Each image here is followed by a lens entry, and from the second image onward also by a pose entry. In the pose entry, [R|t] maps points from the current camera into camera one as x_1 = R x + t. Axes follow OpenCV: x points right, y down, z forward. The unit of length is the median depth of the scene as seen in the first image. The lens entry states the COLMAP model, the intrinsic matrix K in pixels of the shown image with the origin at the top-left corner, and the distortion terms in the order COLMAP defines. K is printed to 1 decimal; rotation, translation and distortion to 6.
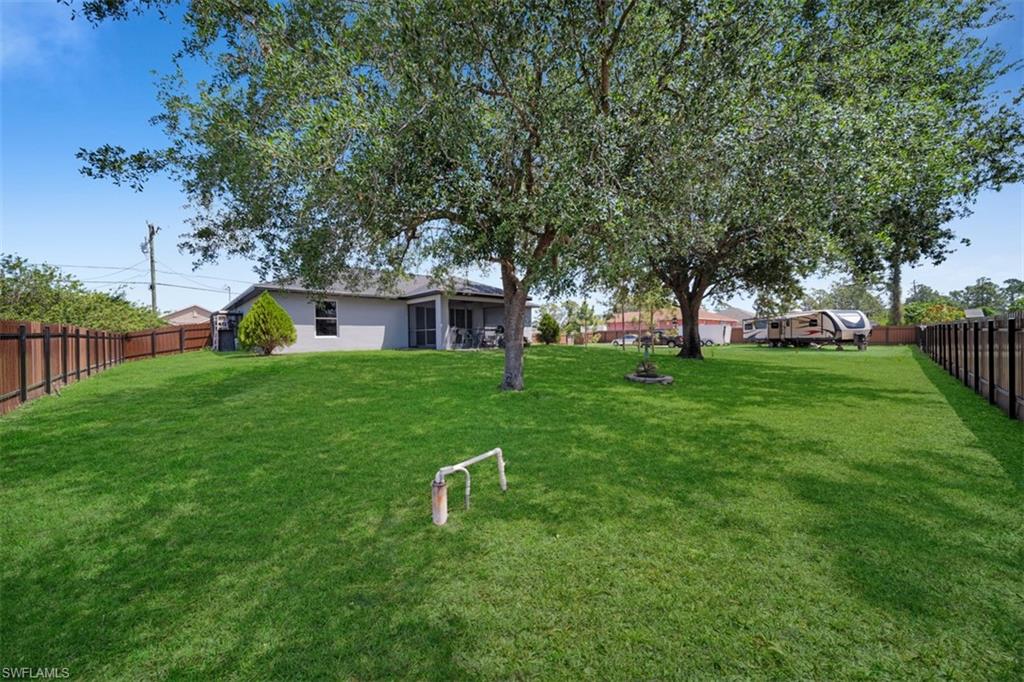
lens RADIAL K [[365.4, 0, 512.0], [0, 365.4, 341.0], [0, 0, 1]] dist [-0.000222, 0.000051]
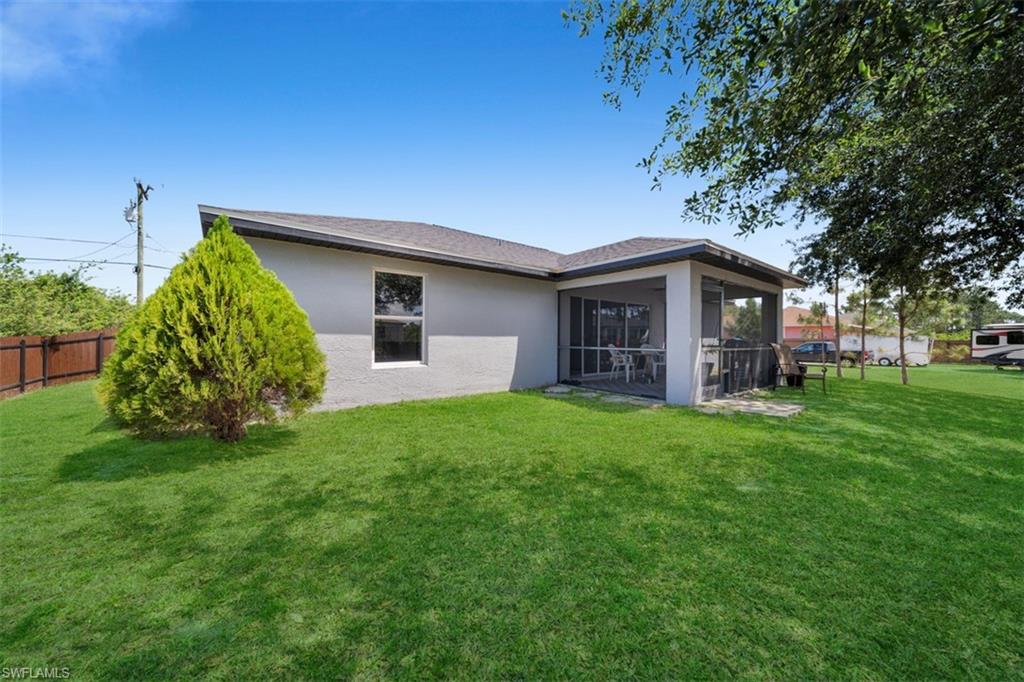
lens RADIAL K [[365.4, 0, 512.0], [0, 365.4, 341.0], [0, 0, 1]] dist [-0.000222, 0.000051]
pose [[0.997038, 0.021637, -0.073801, -0.190101], [-0.021955, 0.999753, -0.003508, -0.020223], [0.073706, 0.005118, 0.997267, 0.326755]]
